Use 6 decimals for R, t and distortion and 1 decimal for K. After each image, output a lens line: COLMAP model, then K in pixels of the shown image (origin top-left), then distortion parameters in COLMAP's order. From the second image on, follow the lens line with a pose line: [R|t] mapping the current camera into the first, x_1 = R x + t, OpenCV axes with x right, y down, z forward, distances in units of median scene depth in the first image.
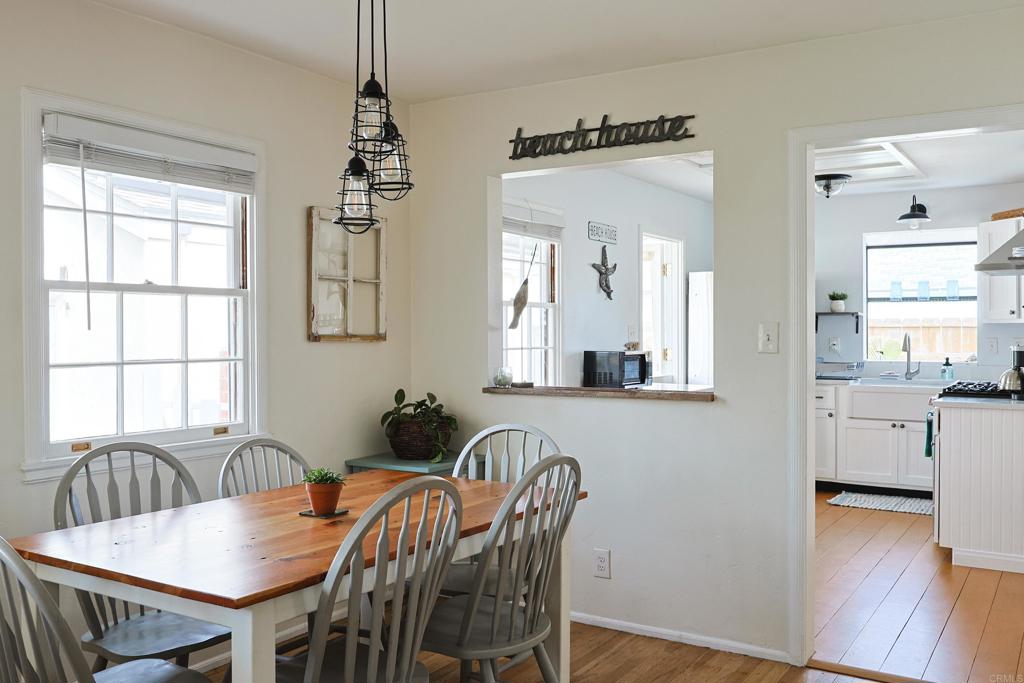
lens RADIAL K [[926.5, 0, 515.1], [0, 926.5, 332.0], [0, 0, 1]] dist [-0.019131, 0.025095]
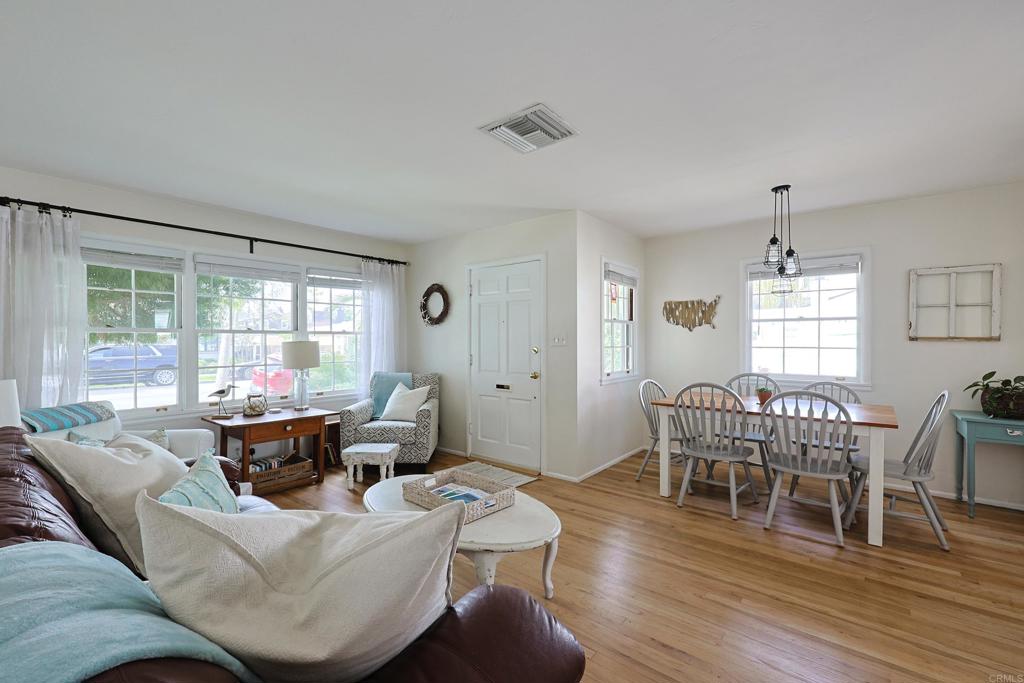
lens RADIAL K [[432.7, 0, 507.0], [0, 432.7, 342.2], [0, 0, 1]] dist [-0.001935, -0.001166]
pose [[-0.126894, 0.010261, -0.991863, 0.755321], [0.000361, 0.999947, 0.010299, 0.003753], [0.991916, 0.000949, -0.126891, 0.279318]]
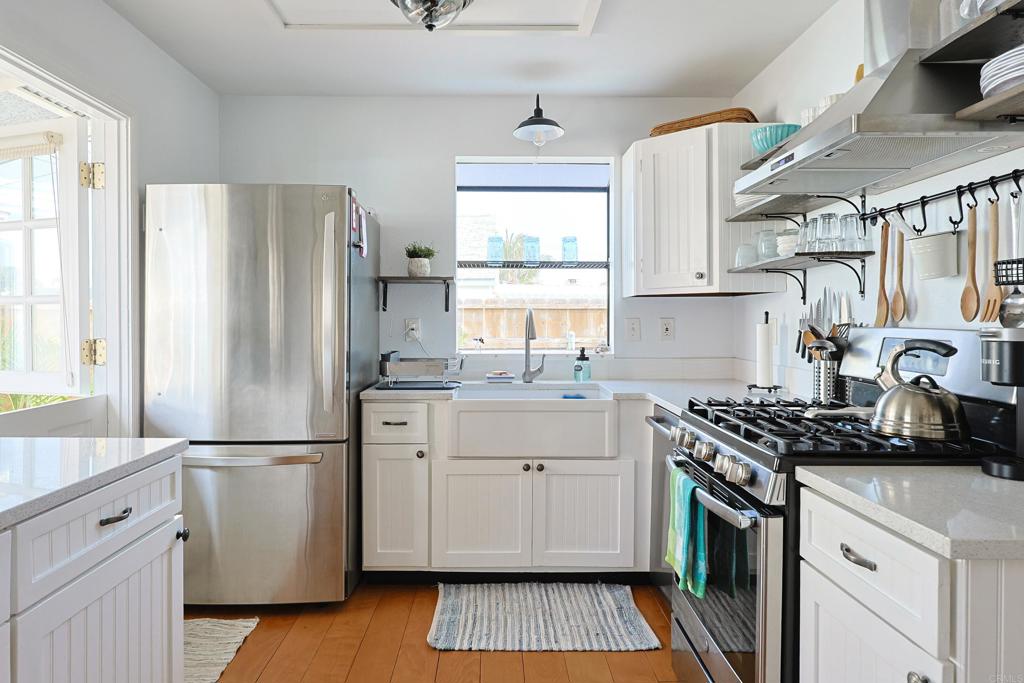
lens RADIAL K [[699.2, 0, 518.7], [0, 699.2, 324.3], [0, 0, 1]] dist [0.000685, -0.003928]
pose [[0.845754, -0.002856, 0.533566, 0.306590], [0.000347, 0.999988, 0.004803, 0.016090], [-0.533573, -0.003877, 0.845745, 1.129418]]
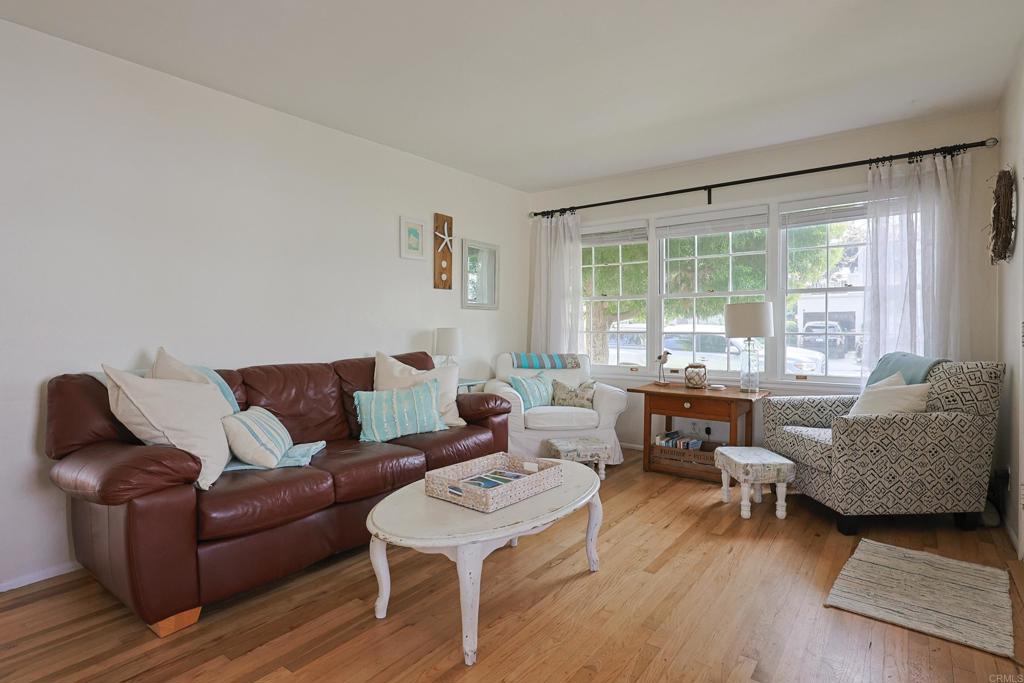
lens RADIAL K [[547.2, 0, 503.7], [0, 547.2, 329.2], [0, 0, 1]] dist [0.004039, 0.002259]
pose [[-0.996051, 0.011856, 0.087992, 0.157519], [0.012975, 0.999842, 0.012154, 0.041640], [-0.087834, 0.013248, -0.996047, 0.706173]]
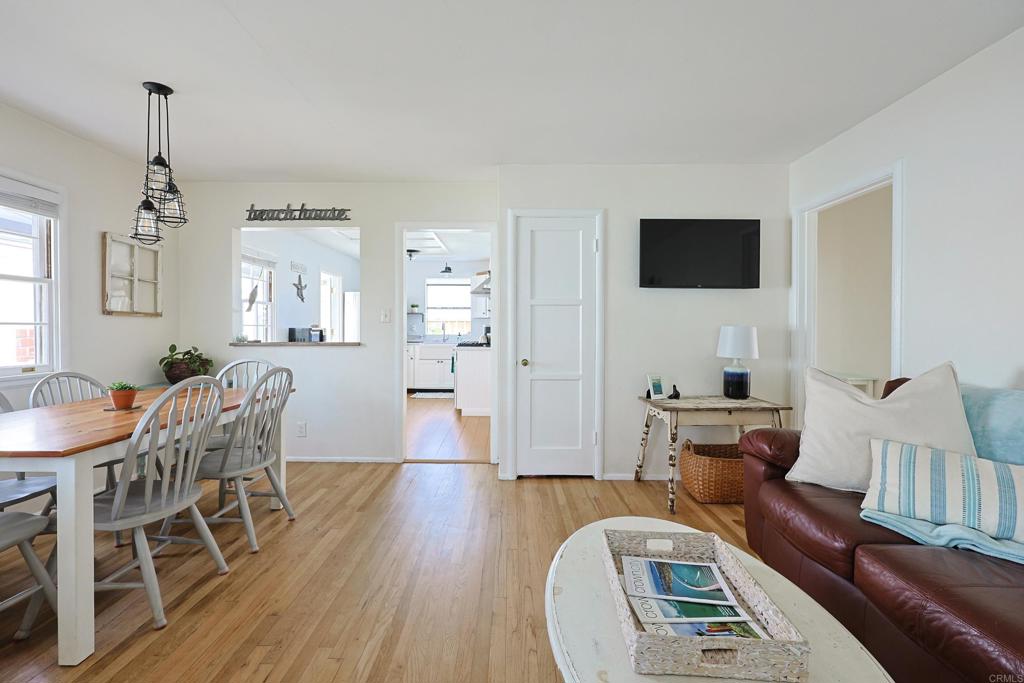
lens RADIAL K [[432.7, 0, 510.1], [0, 432.7, 330.6], [0, 0, 1]] dist [-0.001935, -0.001166]
pose [[0.849030, -0.001131, 0.528344, -0.016060], [-0.001442, 0.999989, 0.004459, 0.033143], [-0.528343, -0.004547, 0.849019, -0.022728]]
